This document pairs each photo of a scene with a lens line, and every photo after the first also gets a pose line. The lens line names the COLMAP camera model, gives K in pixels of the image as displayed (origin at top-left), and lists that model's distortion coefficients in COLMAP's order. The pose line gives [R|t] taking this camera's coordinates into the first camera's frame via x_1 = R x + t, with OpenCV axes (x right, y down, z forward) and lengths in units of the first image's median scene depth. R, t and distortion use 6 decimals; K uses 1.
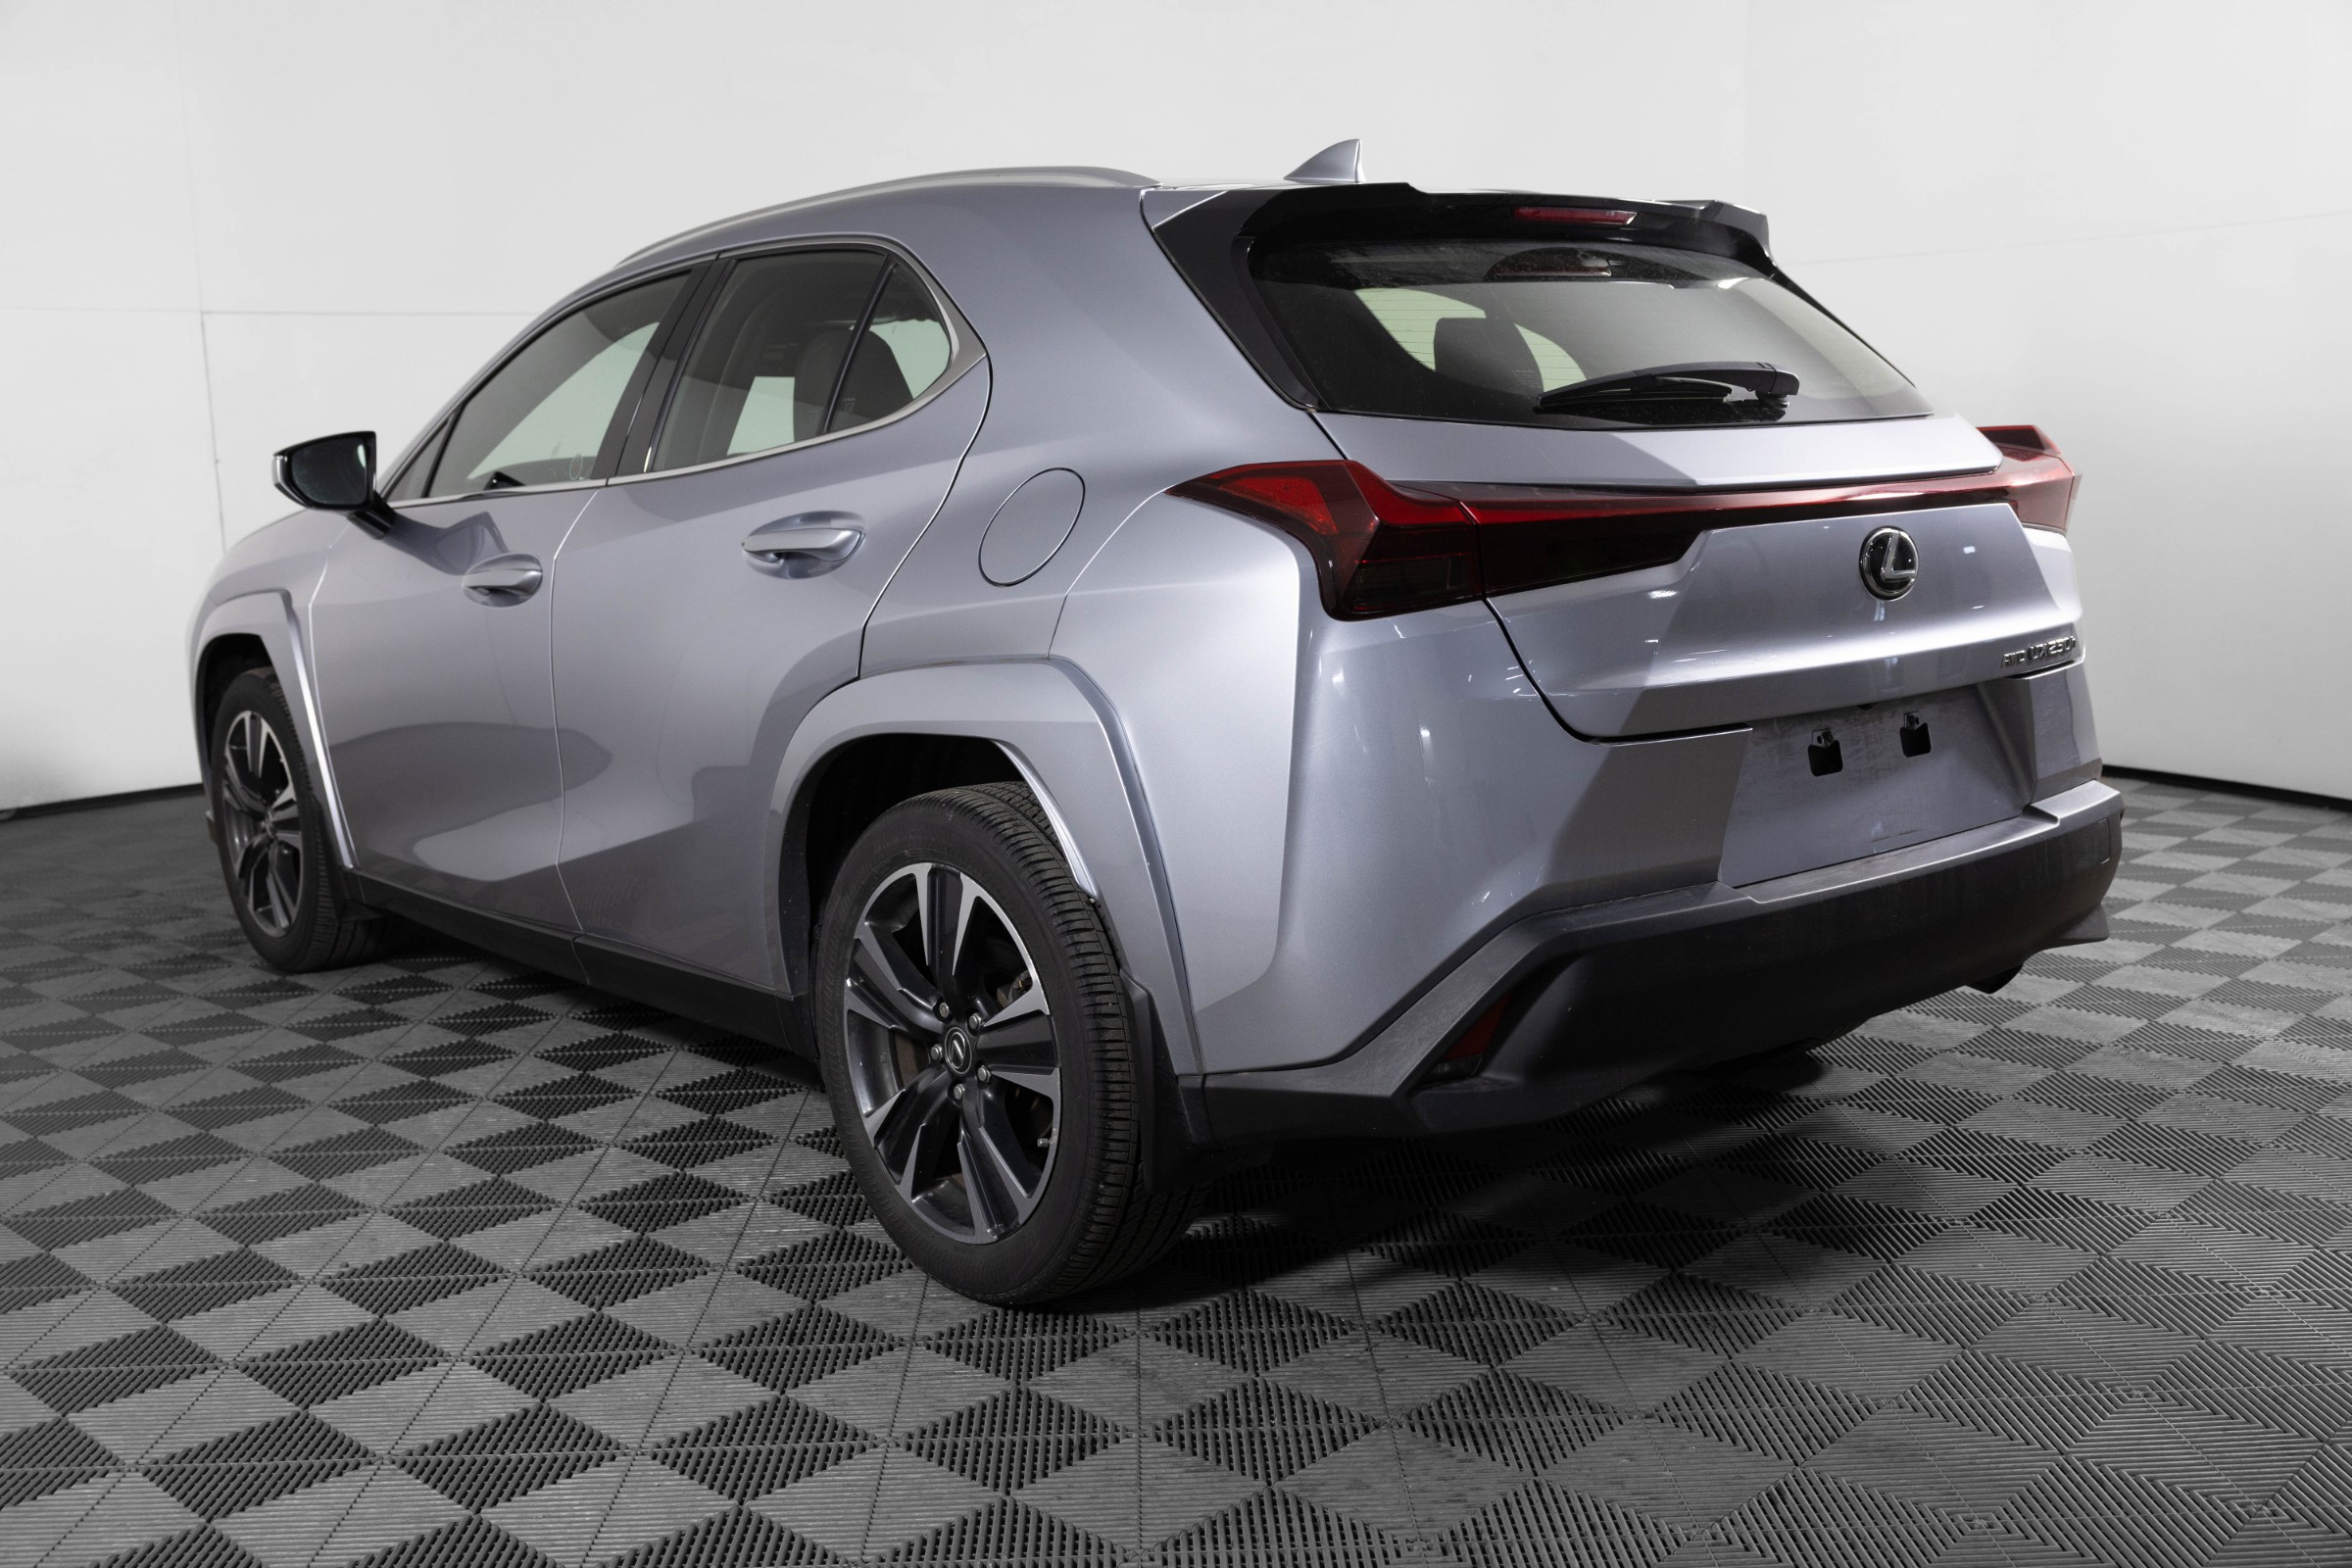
lens RADIAL K [[2366.5, 0, 1175.1], [0, 2366.5, 850.0], [0, 0, 1]] dist [-0.004285, -0.003979]
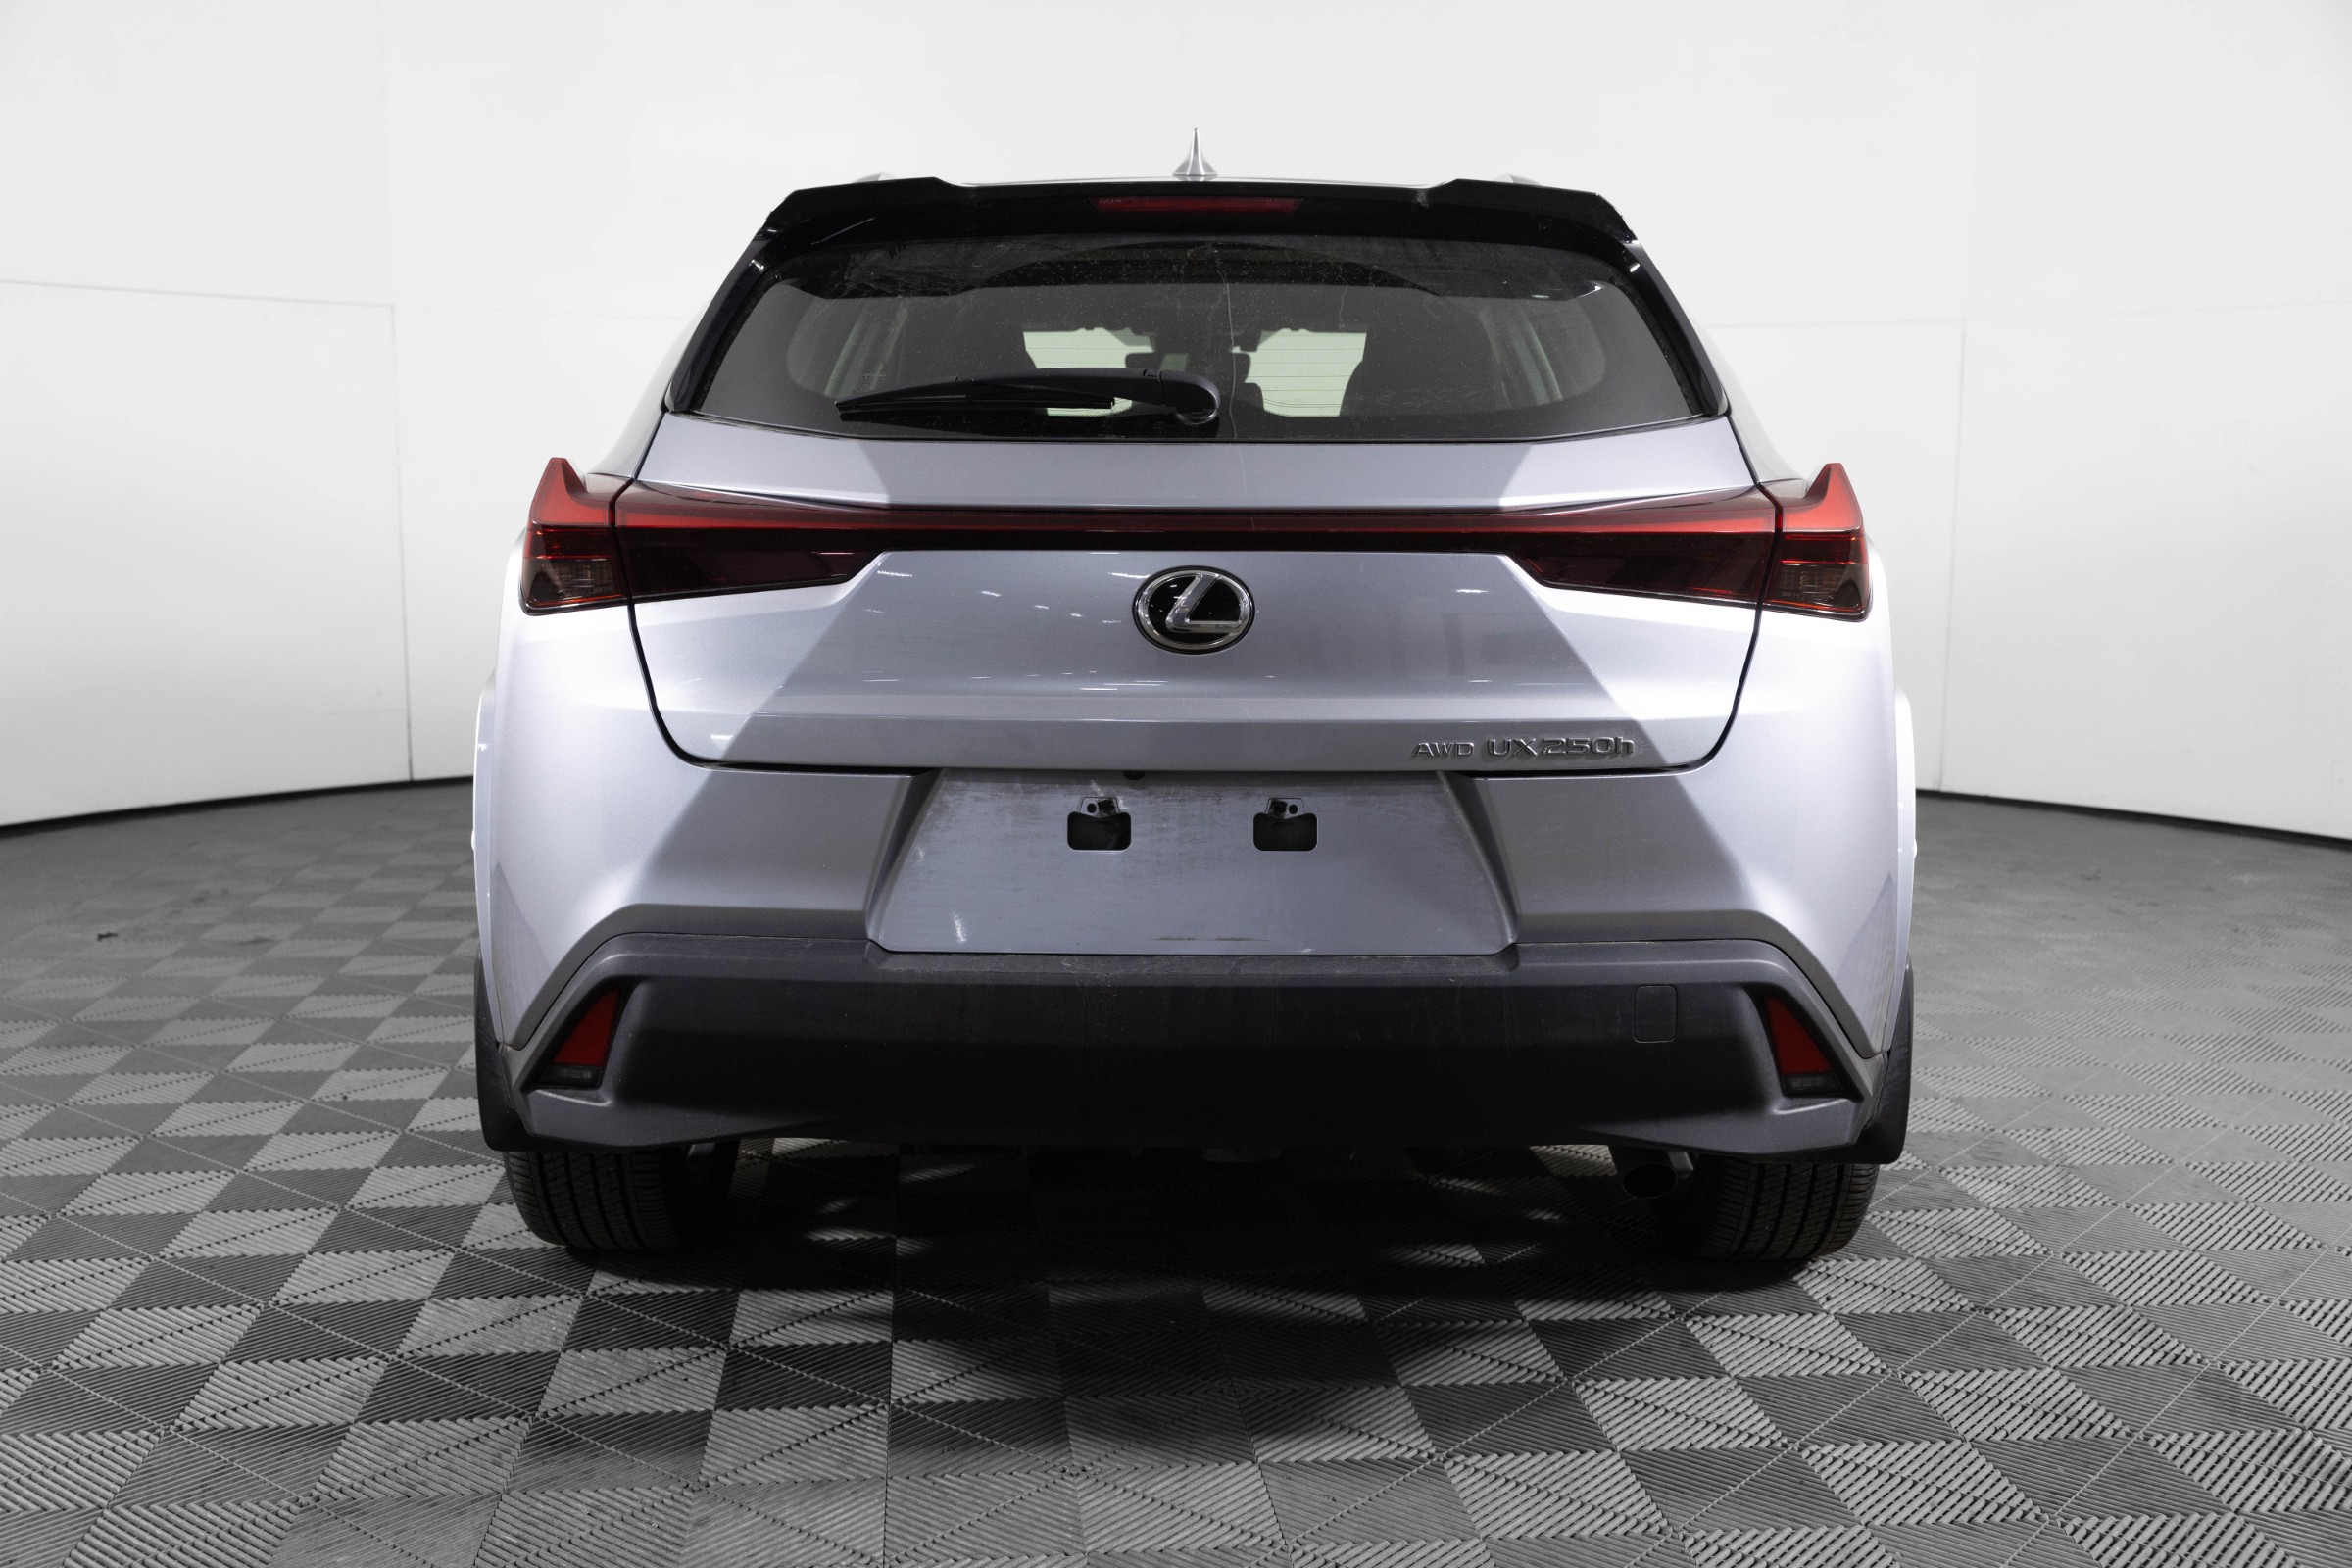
lens RADIAL K [[2366.5, 0, 1175.1], [0, 2366.5, 850.0], [0, 0, 1]] dist [-0.004285, -0.003979]
pose [[0.766453, 0.137657, -0.627375, 0.818425], [-0.145090, 0.988623, 0.039667, -0.068423], [0.625698, 0.060623, 0.777706, 0.345598]]
